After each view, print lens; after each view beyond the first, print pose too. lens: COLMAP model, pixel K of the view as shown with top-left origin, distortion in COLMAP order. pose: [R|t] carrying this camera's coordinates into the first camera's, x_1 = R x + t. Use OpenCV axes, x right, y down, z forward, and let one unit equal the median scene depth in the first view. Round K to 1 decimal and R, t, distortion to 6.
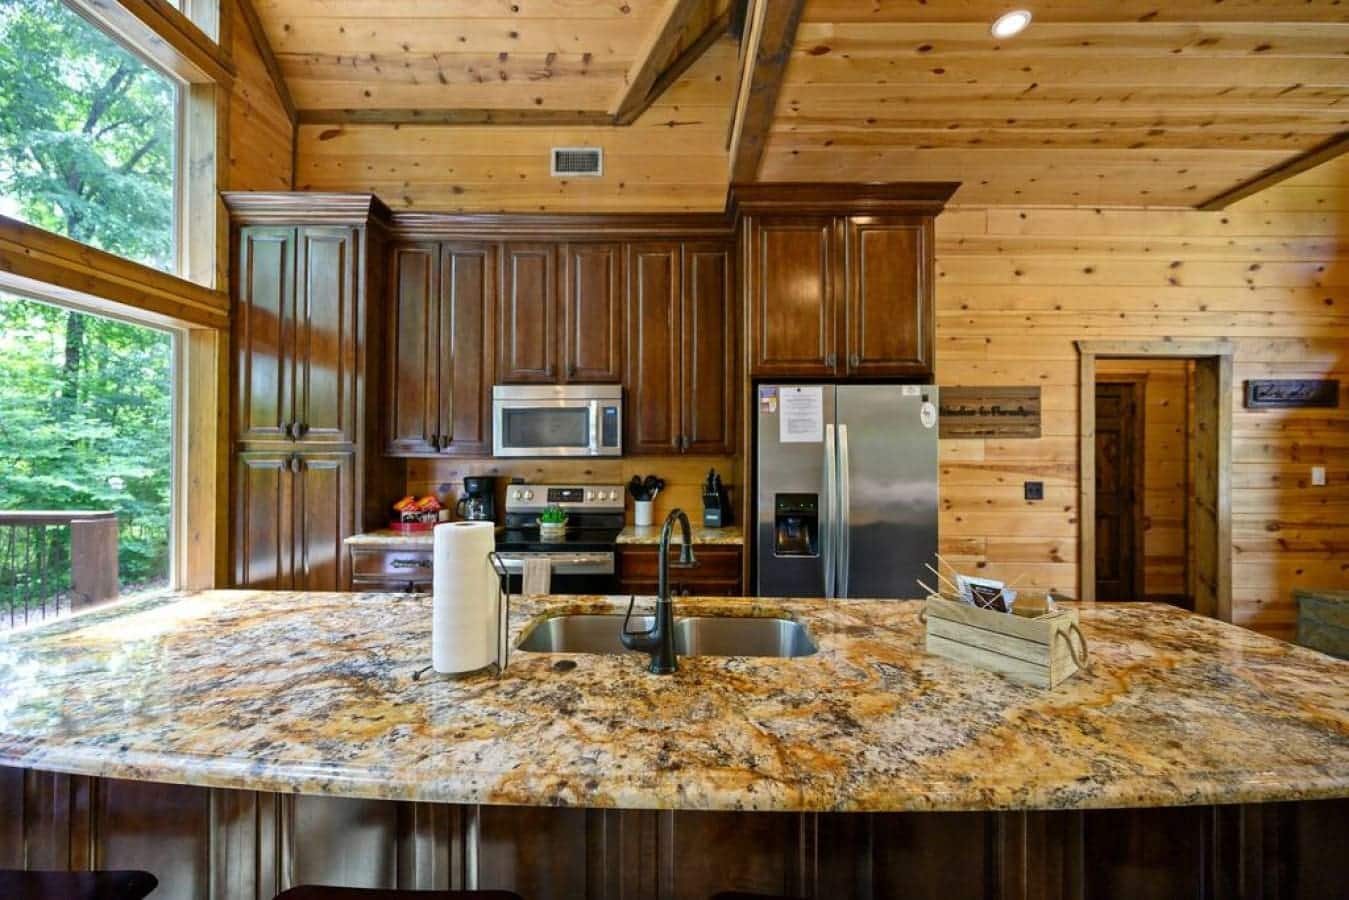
lens RADIAL K [[527.2, 0, 674.5], [0, 527.2, 450.0], [0, 0, 1]] dist [-0.001591, -0.000008]
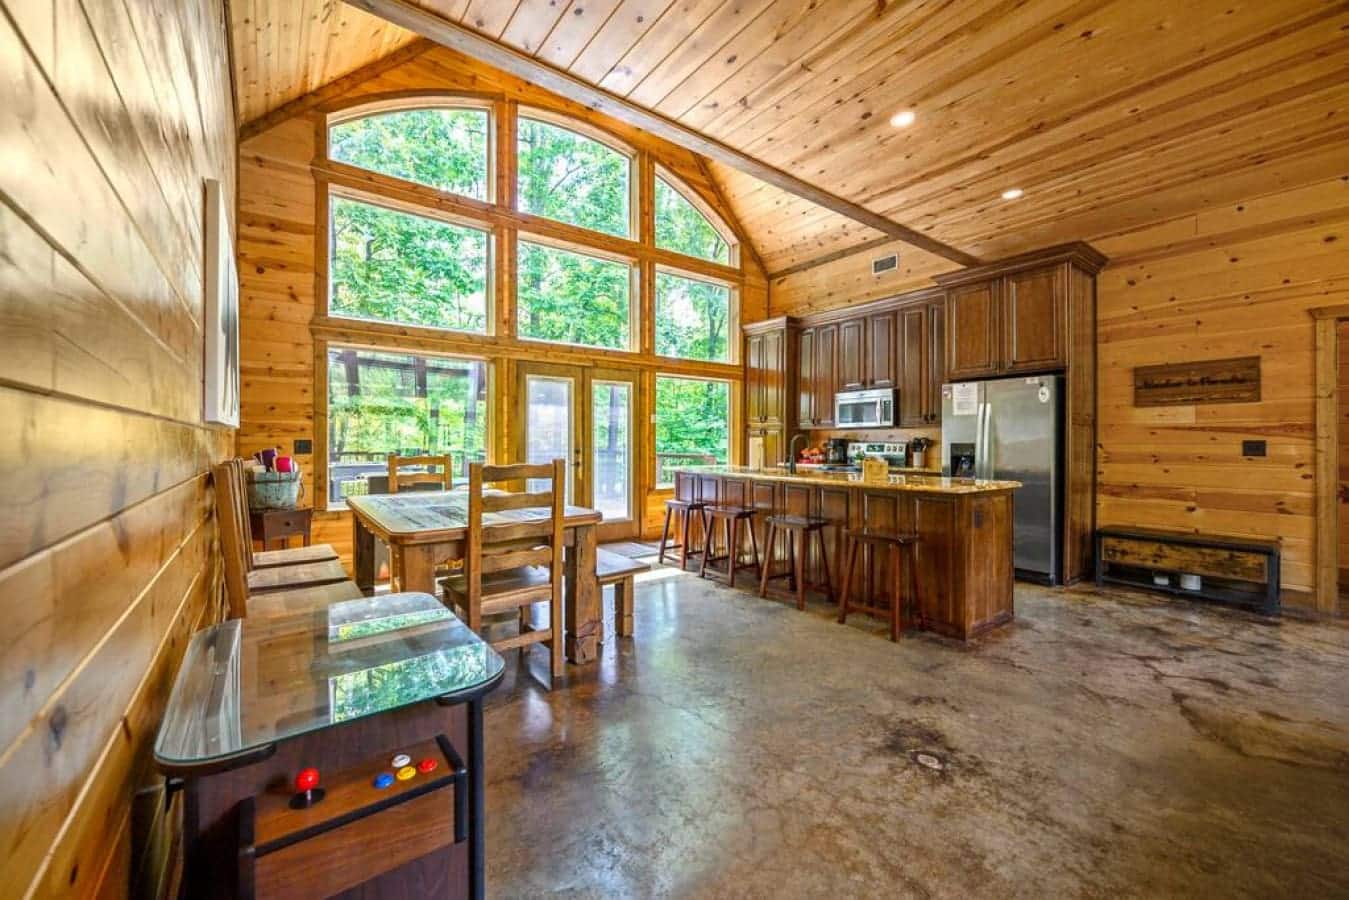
lens RADIAL K [[527.2, 0, 674.5], [0, 527.2, 450.0], [0, 0, 1]] dist [-0.001591, -0.000008]
pose [[0.601745, 0.011291, -0.798608, 0.841876], [0.007709, 0.999771, 0.019944, 0.048853], [0.798651, -0.018157, 0.601520, -0.683623]]
